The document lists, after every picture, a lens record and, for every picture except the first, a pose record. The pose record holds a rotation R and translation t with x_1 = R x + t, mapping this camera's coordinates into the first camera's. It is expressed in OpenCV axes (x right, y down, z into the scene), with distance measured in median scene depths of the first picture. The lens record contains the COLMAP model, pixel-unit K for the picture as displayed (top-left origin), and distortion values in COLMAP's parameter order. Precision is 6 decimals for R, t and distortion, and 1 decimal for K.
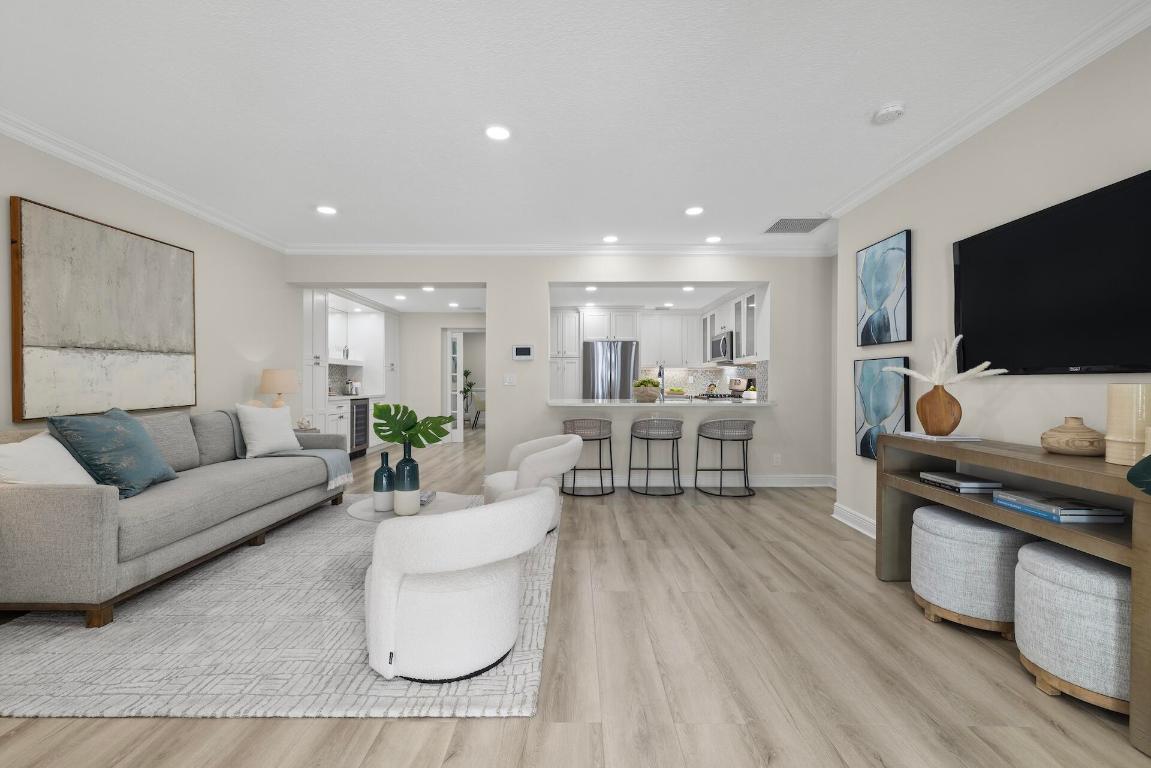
lens RADIAL K [[501.4, 0, 576.8], [0, 501.4, 381.9], [0, 0, 1]] dist [0.000475, 0.000119]
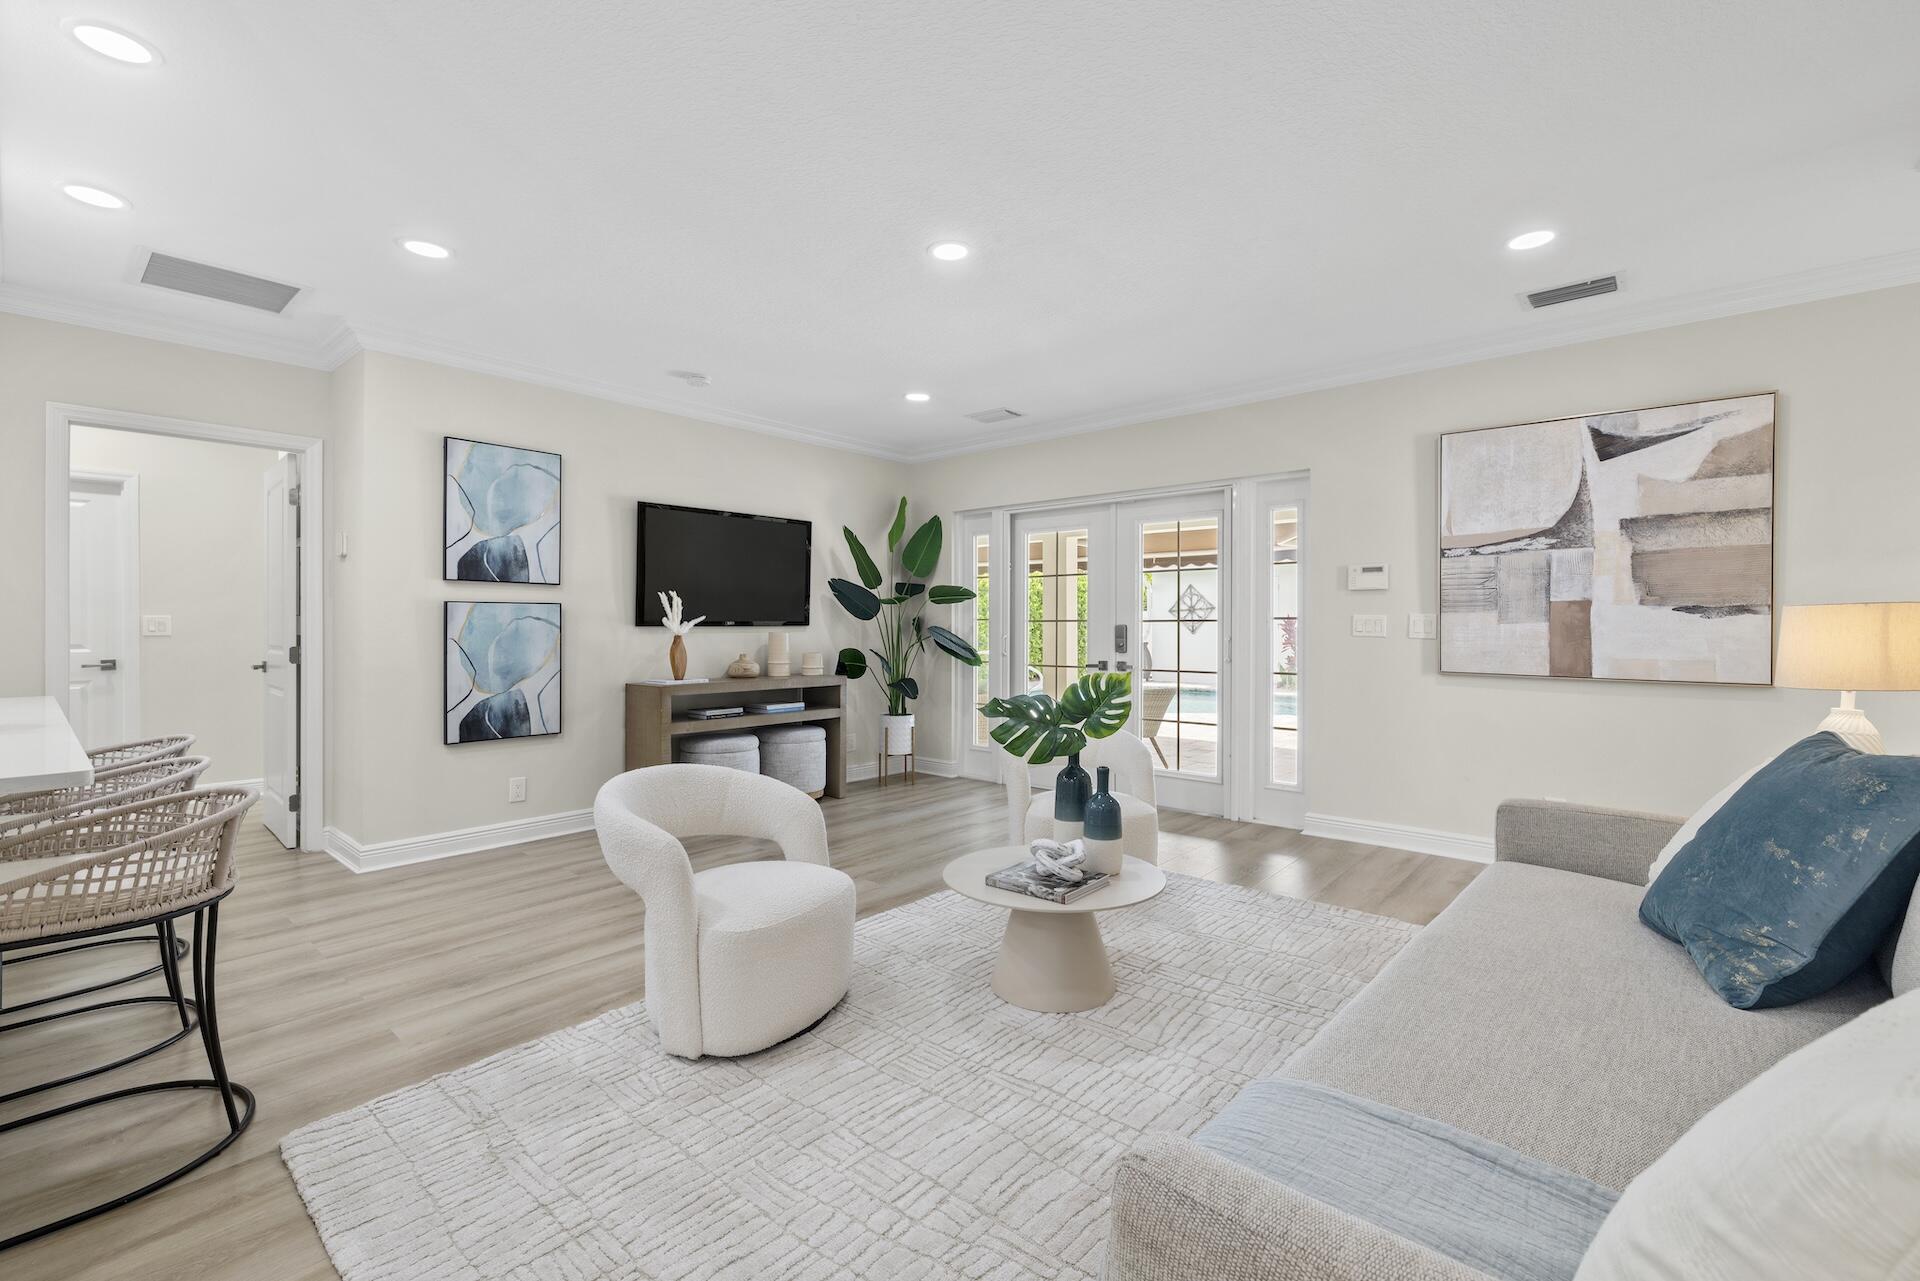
lens RADIAL K [[836.4, 0, 958.5], [0, 836.4, 632.5], [0, 0, 1]] dist [0.000475, 0.000119]
pose [[-0.754326, -0.005525, 0.656477, -0.762721], [-0.000642, 0.999970, 0.007678, -0.011289], [-0.656499, 0.005371, -0.754307, 1.574092]]
